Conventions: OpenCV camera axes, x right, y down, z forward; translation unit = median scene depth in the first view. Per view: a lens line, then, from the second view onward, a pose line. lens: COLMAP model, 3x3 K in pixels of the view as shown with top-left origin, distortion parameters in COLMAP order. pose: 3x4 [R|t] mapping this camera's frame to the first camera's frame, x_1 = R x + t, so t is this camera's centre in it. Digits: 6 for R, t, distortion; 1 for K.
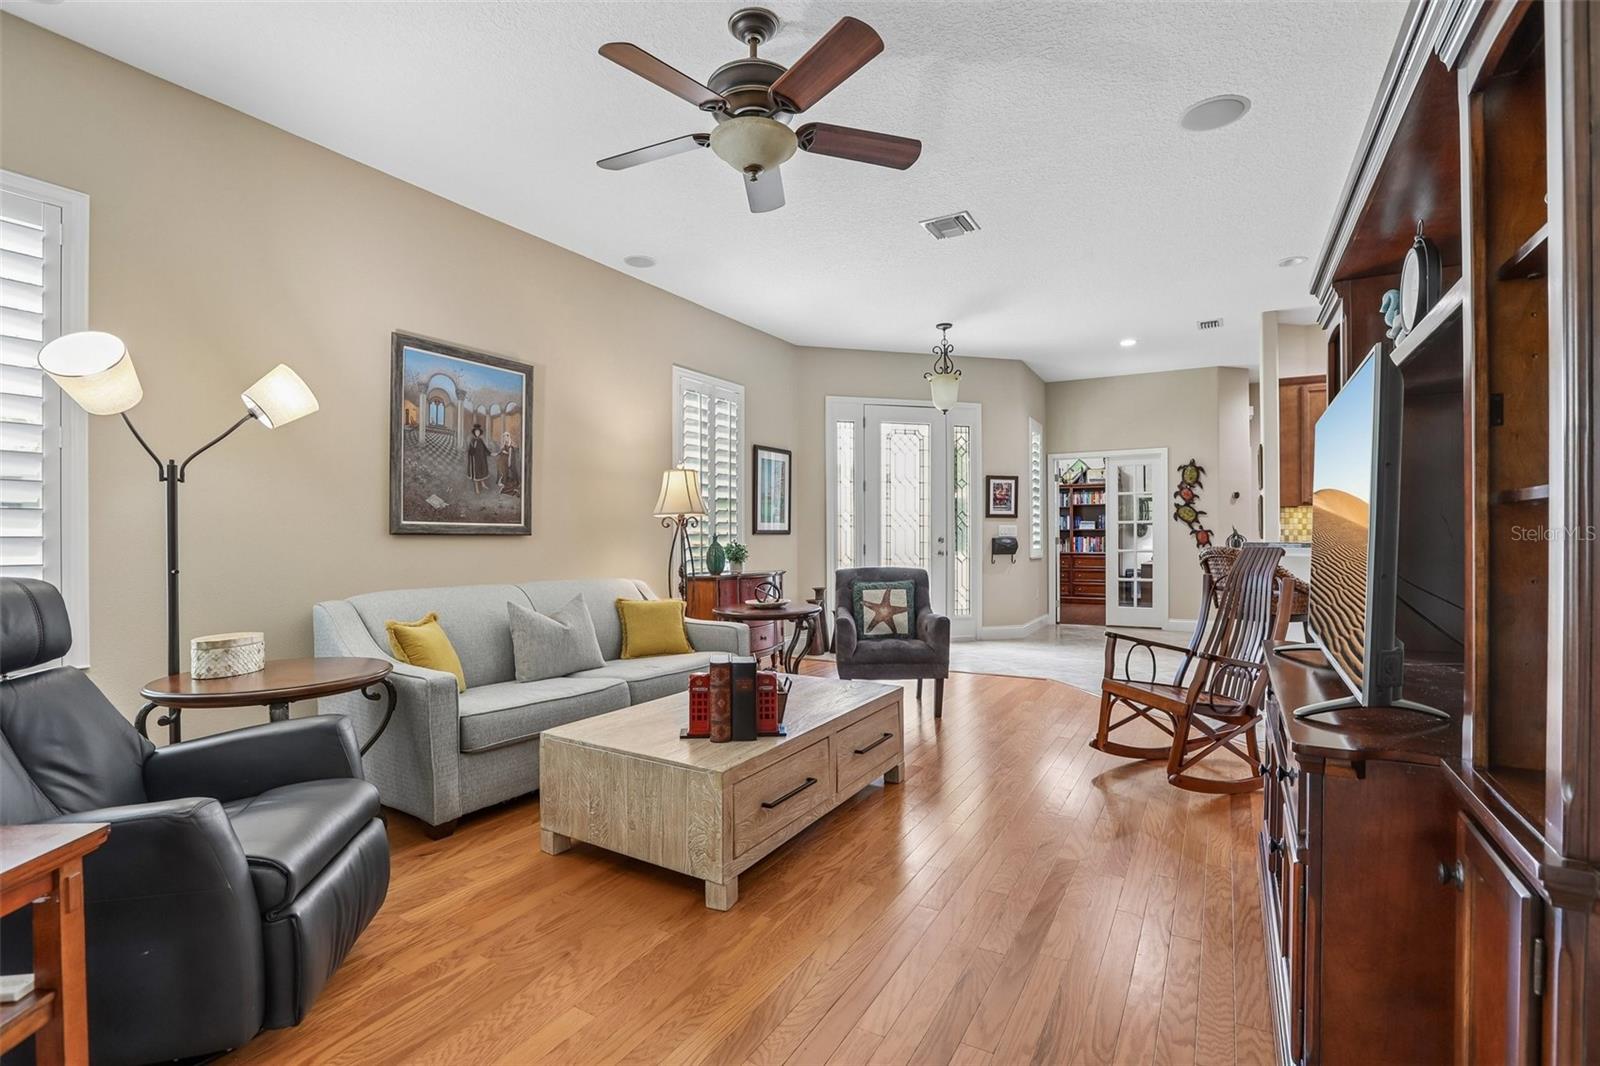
lens RADIAL K [[732.9, 0, 803.6], [0, 732.9, 545.5], [0, 0, 1]] dist [-0.049449, 0.016973]
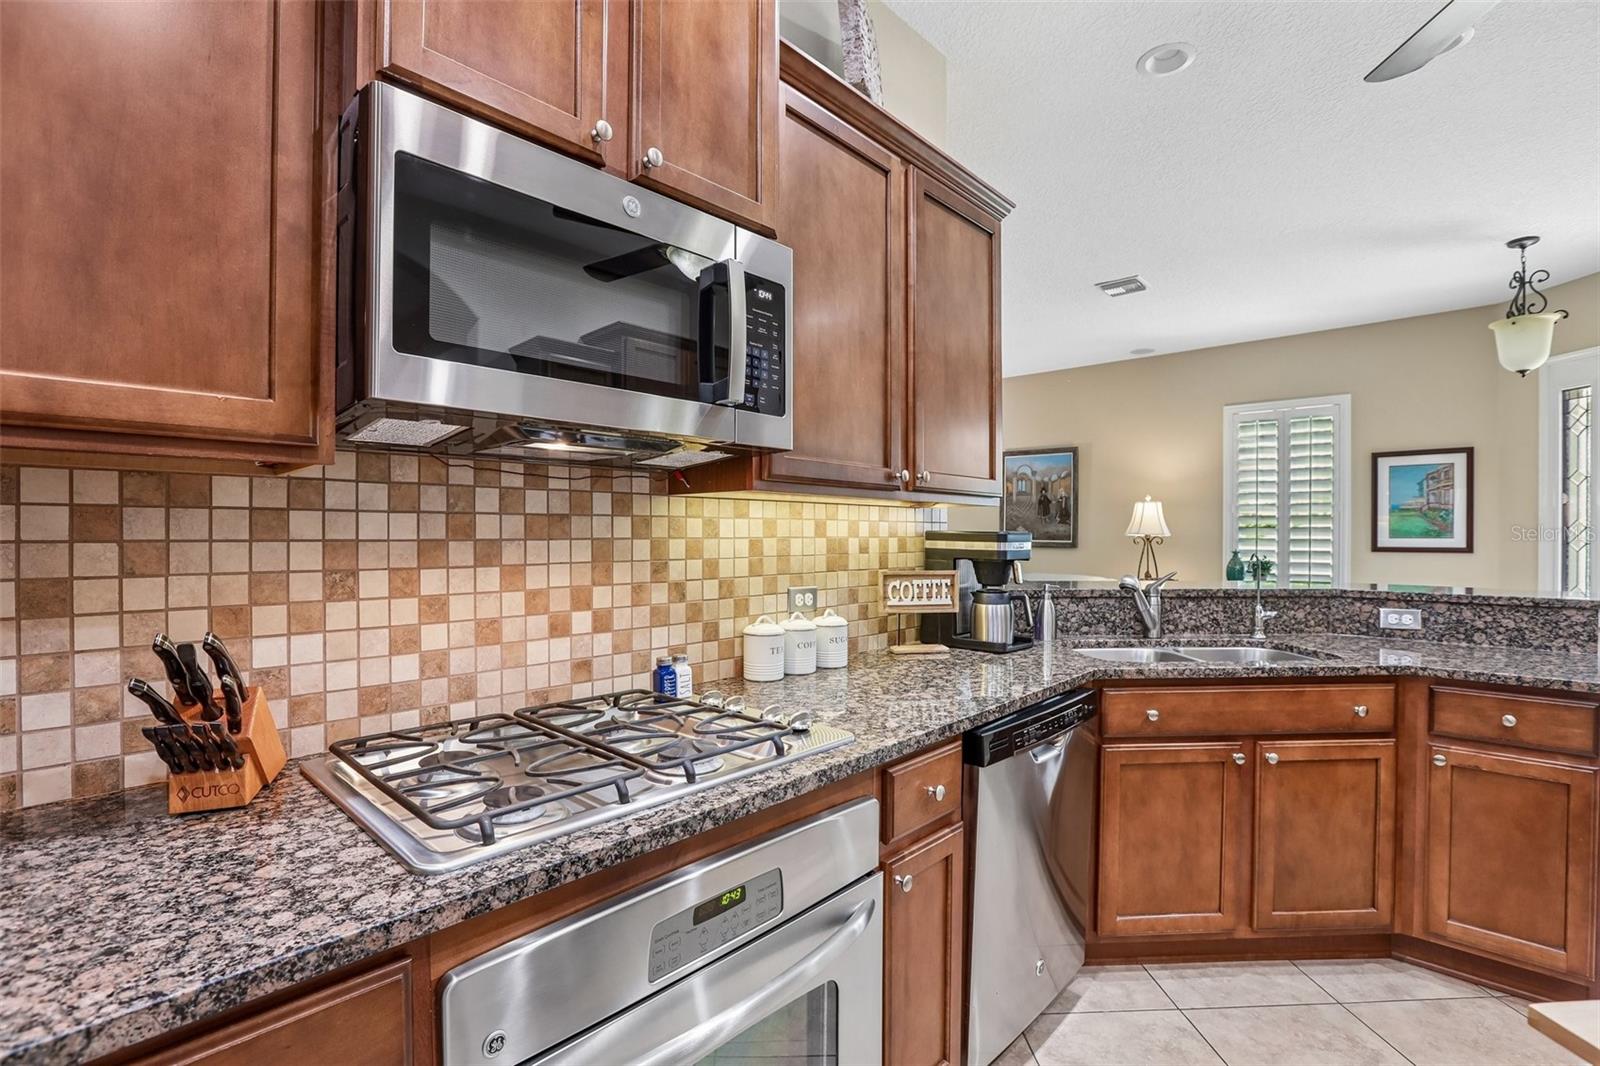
lens RADIAL K [[732.9, 0, 798.2], [0, 732.9, 534.1], [0, 0, 1]] dist [-0.049449, 0.016973]
pose [[-0.219783, 0.001000, -0.975548, 0.809241], [-0.017963, 0.999826, 0.005071, -0.024461], [0.975383, 0.018638, -0.219726, 0.428971]]
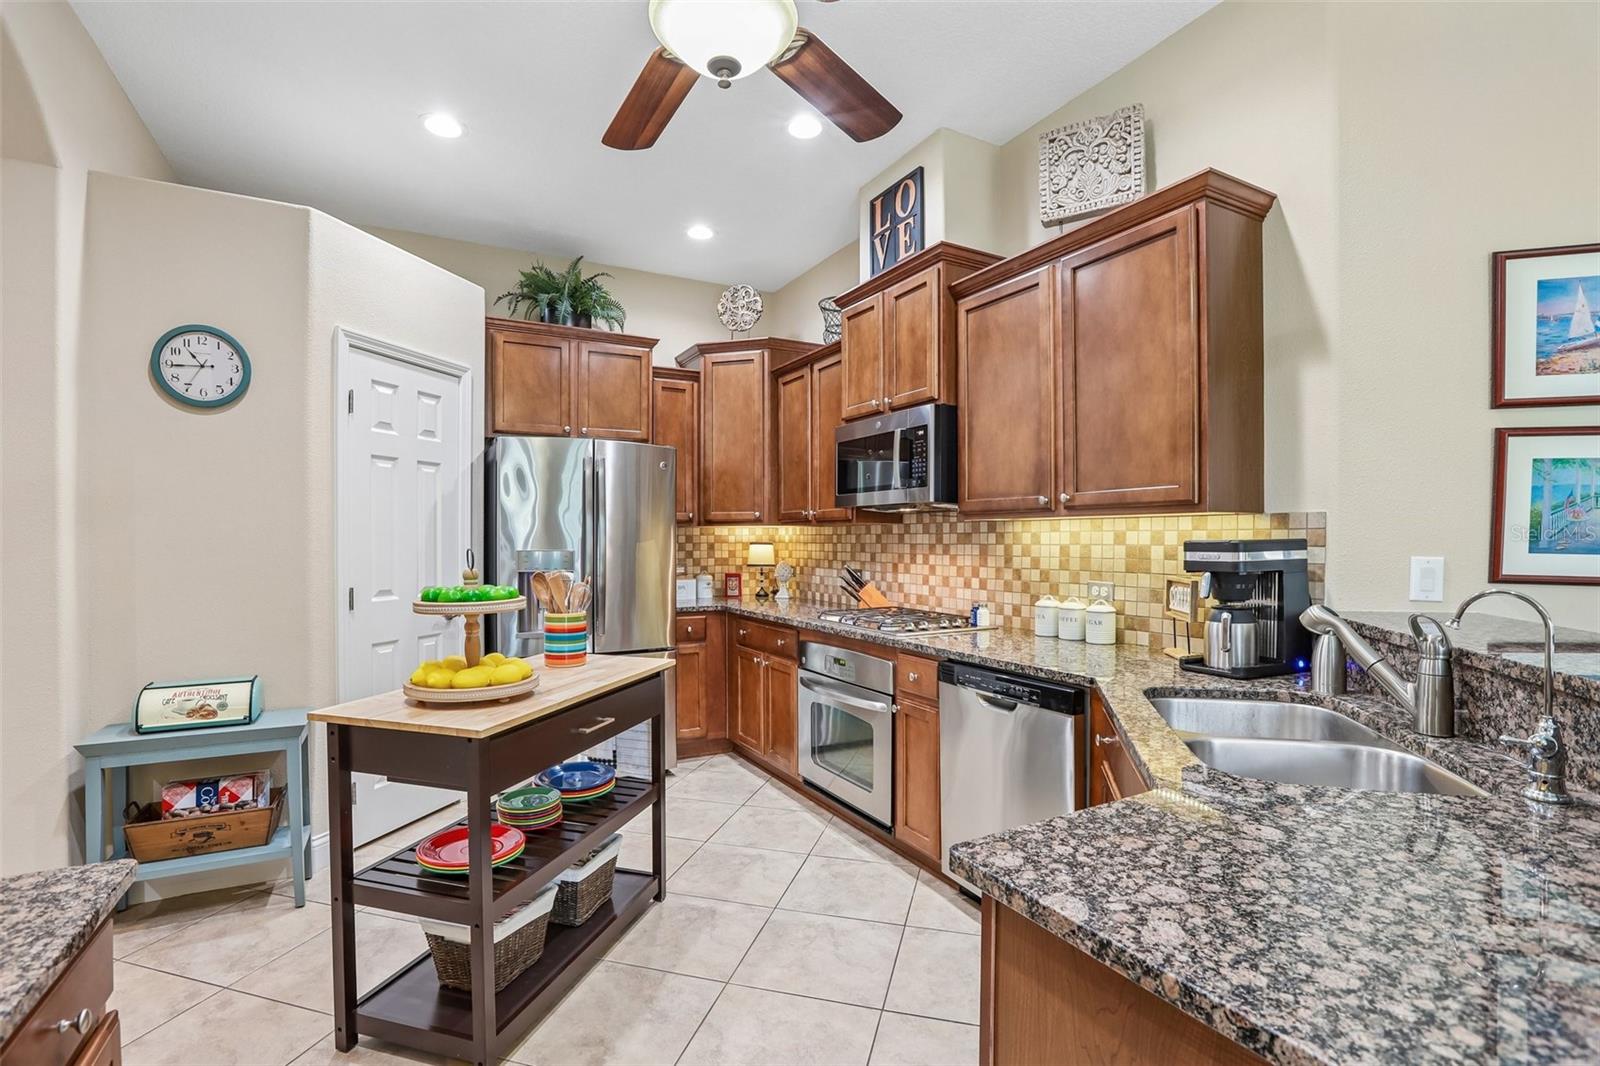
lens RADIAL K [[732.9, 0, 797.3], [0, 732.9, 543.0], [0, 0, 1]] dist [-0.049449, 0.016973]
pose [[-0.858109, -0.001092, 0.513466, 0.495342], [0.010458, 0.999753, 0.019604, -0.031221], [-0.513360, 0.022192, -0.857886, 0.748471]]
